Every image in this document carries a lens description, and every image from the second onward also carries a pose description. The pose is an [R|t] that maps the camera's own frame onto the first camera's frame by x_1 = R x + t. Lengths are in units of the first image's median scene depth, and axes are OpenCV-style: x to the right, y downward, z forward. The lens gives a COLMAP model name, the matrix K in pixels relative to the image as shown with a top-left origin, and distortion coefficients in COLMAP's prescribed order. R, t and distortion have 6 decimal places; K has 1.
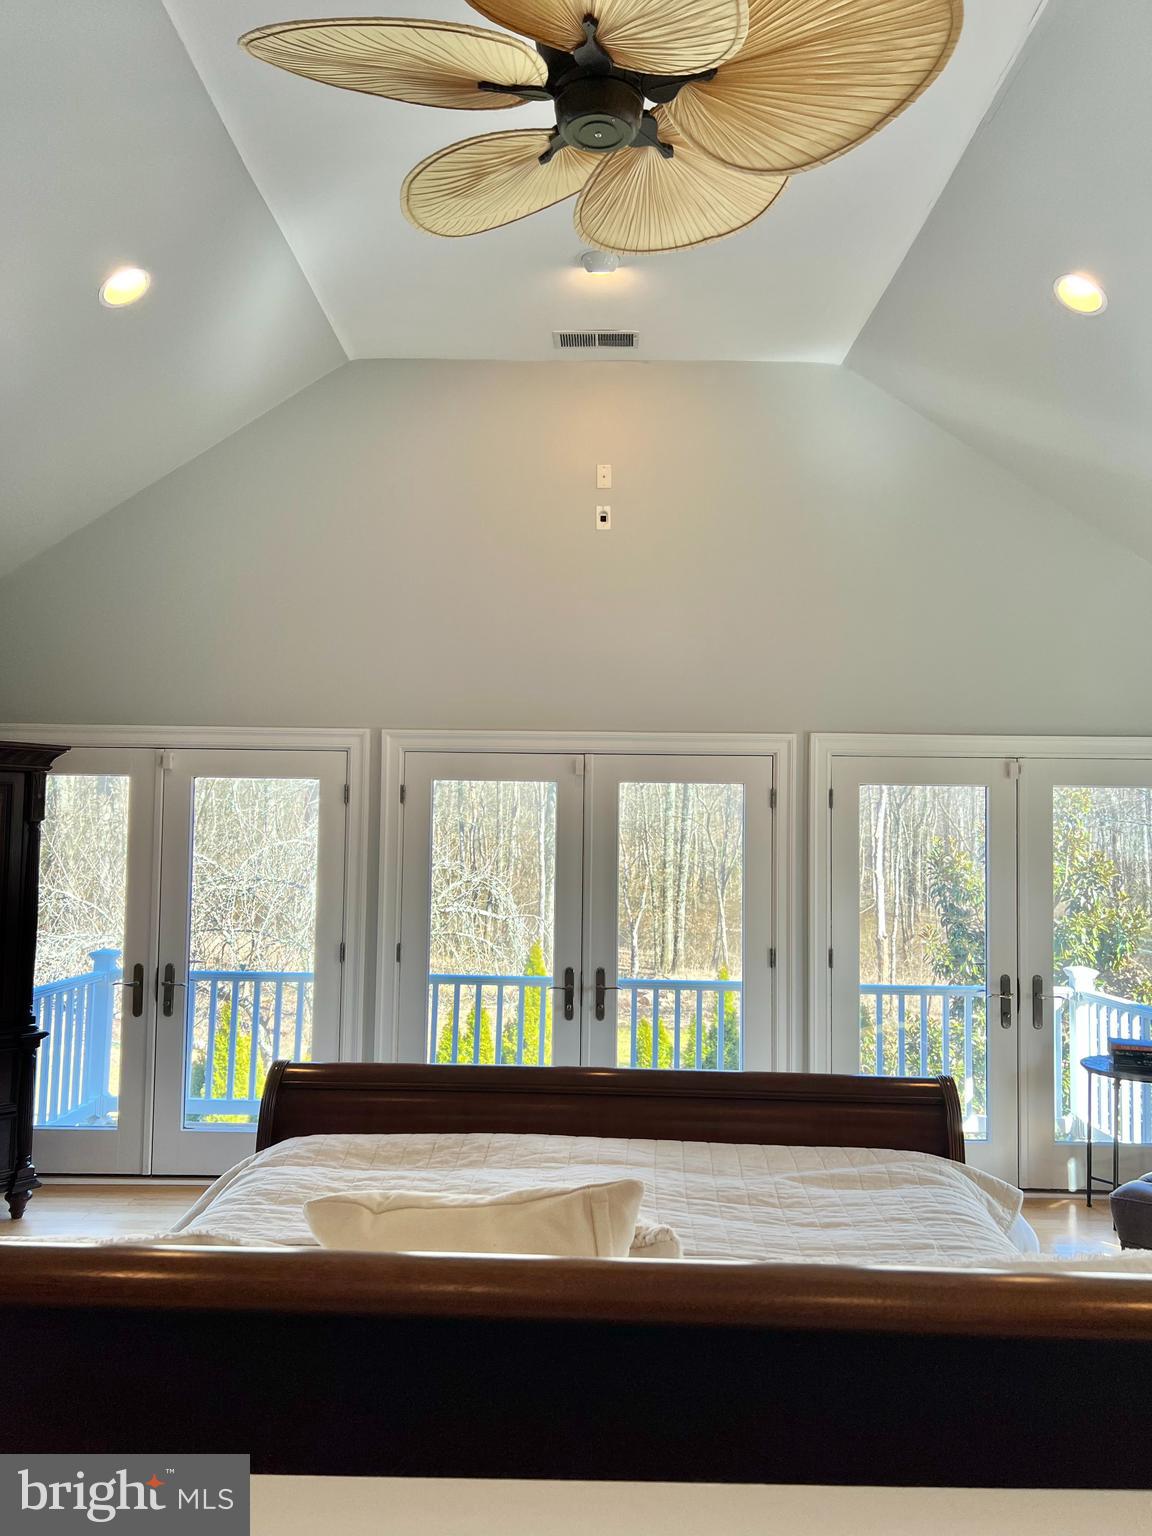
lens RADIAL K [[1160.2, 0, 574.9], [0, 1160.2, 766.6], [0, 0, 1]] dist [0.039760, 0.001323]
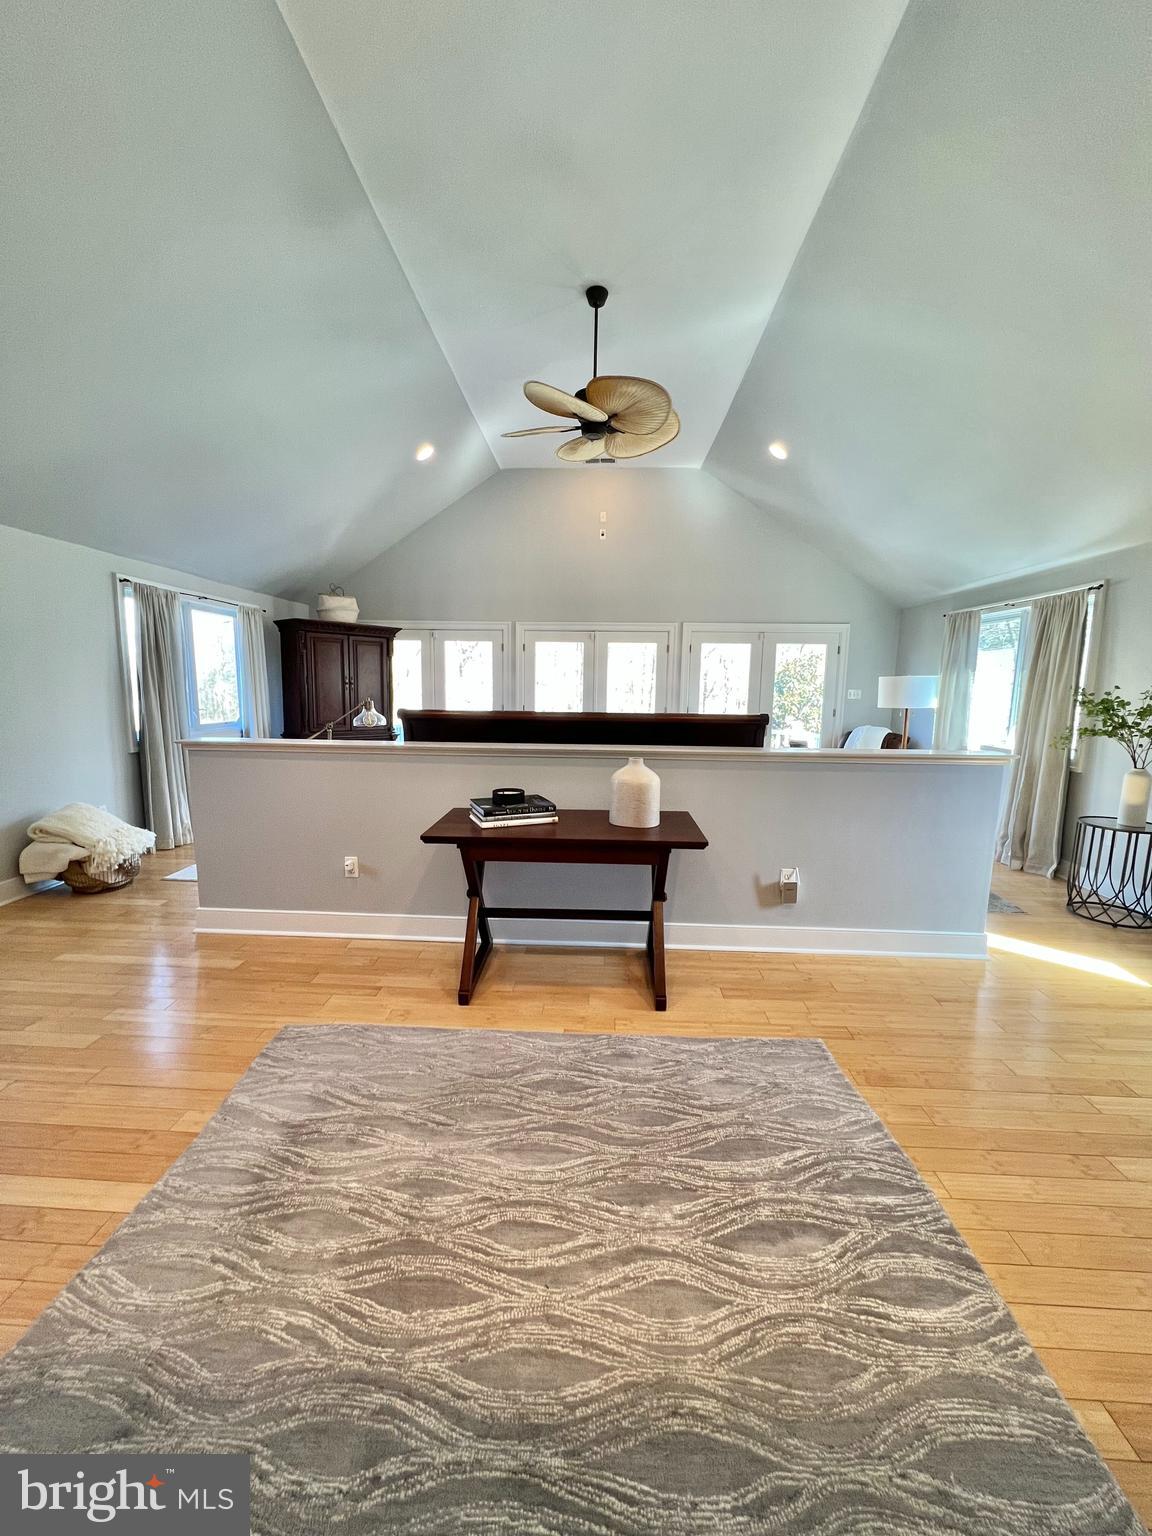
lens RADIAL K [[615.6, 0, 574.5], [0, 615.6, 768.4], [0, 0, 1]] dist [0.002286, 0.000734]
pose [[0.999399, 0.004690, -0.034341, 0.011822], [0.002042, 0.981114, 0.193418, 0.024411], [0.034599, -0.193372, 0.980515, -0.419304]]
